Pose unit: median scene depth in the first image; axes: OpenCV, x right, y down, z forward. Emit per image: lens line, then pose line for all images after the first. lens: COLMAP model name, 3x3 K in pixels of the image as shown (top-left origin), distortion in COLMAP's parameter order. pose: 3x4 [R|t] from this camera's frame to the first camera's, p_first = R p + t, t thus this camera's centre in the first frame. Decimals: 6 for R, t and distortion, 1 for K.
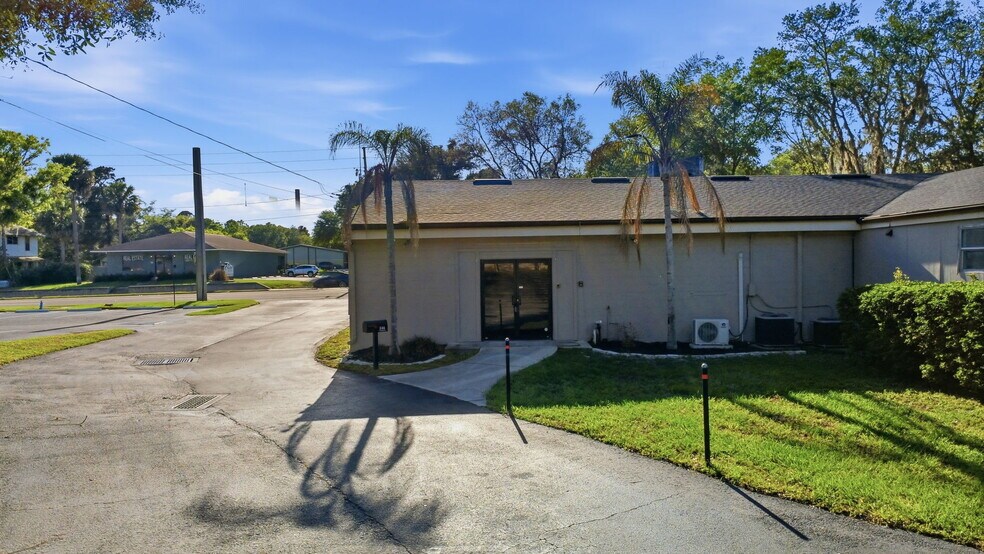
lens RADIAL K [[712.0, 0, 488.5], [0, 712.0, 277.6], [0, 0, 1]] dist [-0.005117, 0.008772]
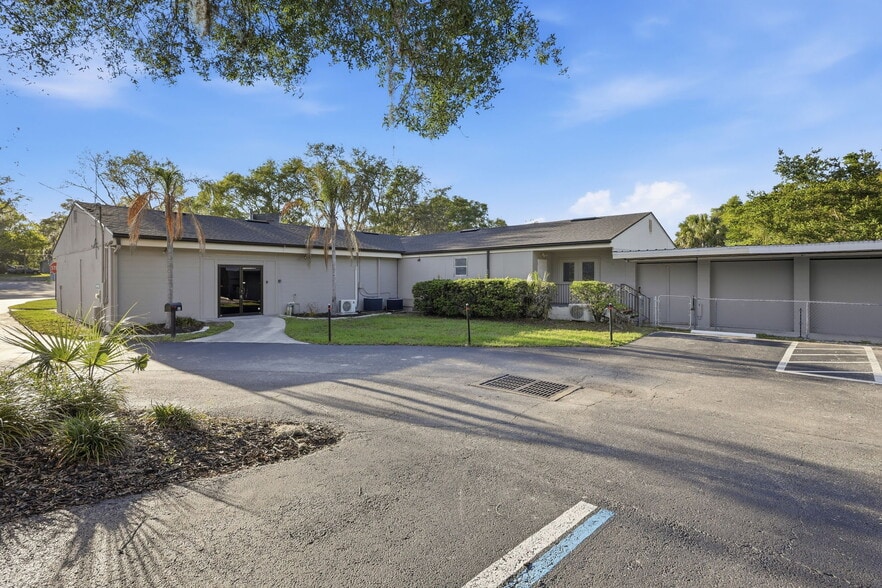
lens RADIAL K [[429.8, 0, 441.7], [0, 429.8, 288.1], [0, 0, 1]] dist [0.001986, -0.000345]
pose [[0.663660, -0.001171, 0.748033, -0.409354], [0.005762, 0.999977, -0.003546, 0.032838], [-0.748012, 0.006663, 0.663652, 0.018512]]
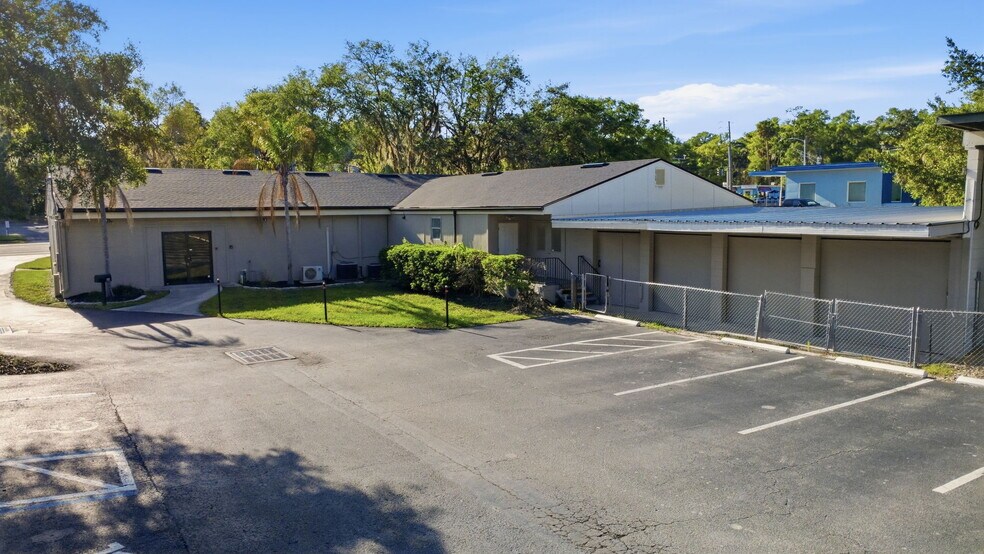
lens RADIAL K [[712.0, 0, 488.8], [0, 712.0, 279.9], [0, 0, 1]] dist [-0.005117, 0.008772]
pose [[0.832995, -0.046212, 0.551347, -0.284699], [0.004779, 0.997070, 0.076350, -0.038112], [-0.553260, -0.060964, 0.830775, -0.673563]]
